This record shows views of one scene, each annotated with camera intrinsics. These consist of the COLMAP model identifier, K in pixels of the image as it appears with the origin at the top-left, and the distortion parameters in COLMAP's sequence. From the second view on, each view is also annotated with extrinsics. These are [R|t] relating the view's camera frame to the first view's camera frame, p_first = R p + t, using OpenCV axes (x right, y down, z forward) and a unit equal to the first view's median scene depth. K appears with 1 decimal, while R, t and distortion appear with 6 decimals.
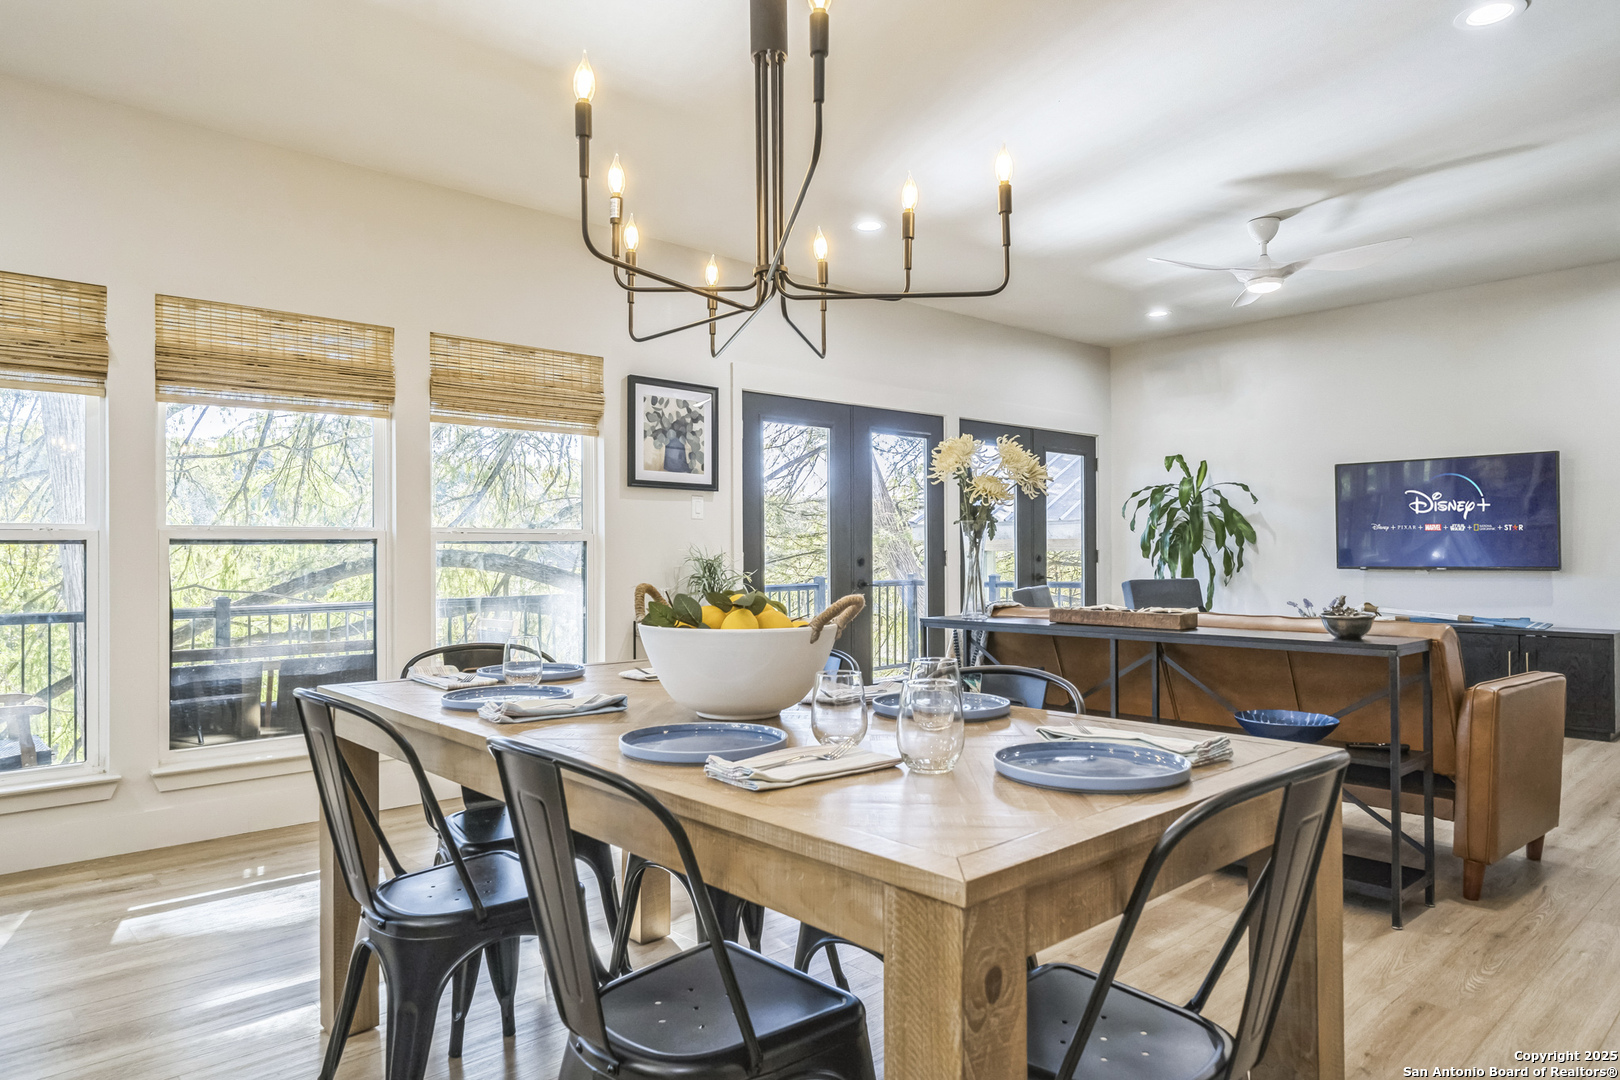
lens RADIAL K [[1009.1, 0, 810.5], [0, 1009.1, 542.3], [0, 0, 1]] dist [0.028179, 0.001041]
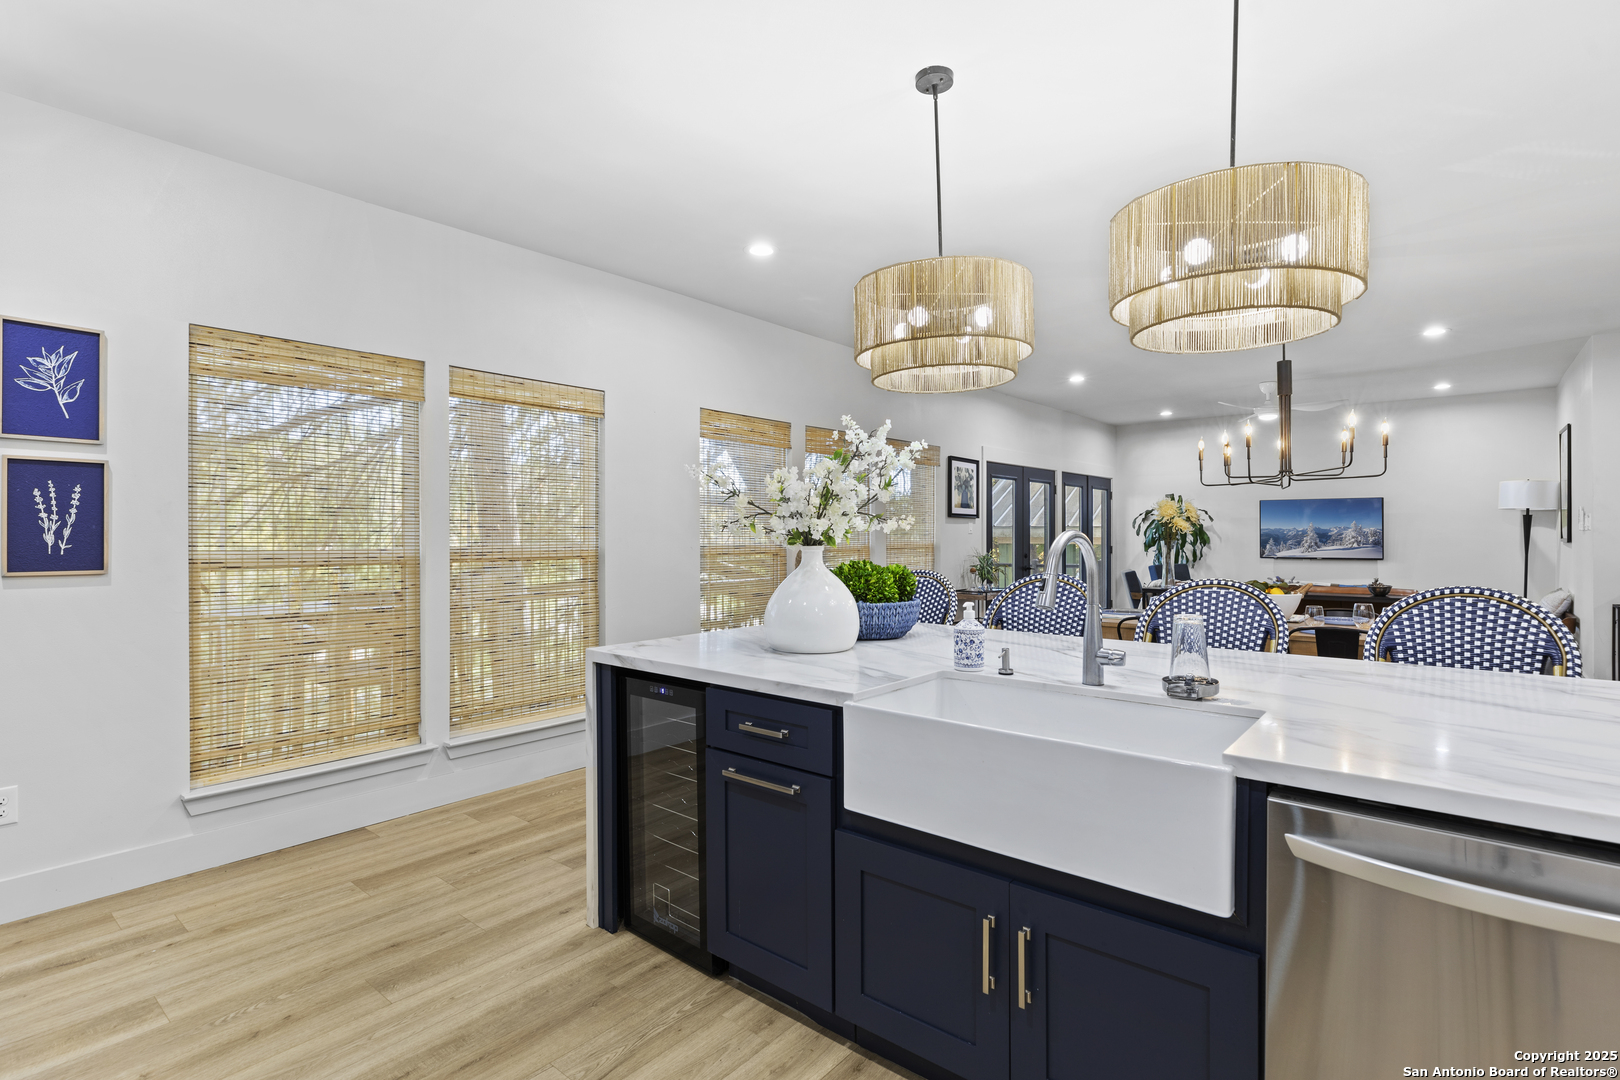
lens RADIAL K [[797.9, 0, 807.6], [0, 797.9, 534.2], [0, 0, 1]] dist [-0.000377, 0.000050]
pose [[0.990972, 0.001723, 0.134058, -0.571153], [-0.002567, 0.999978, 0.006125, -0.030283], [-0.134044, -0.006414, 0.990955, -0.350583]]
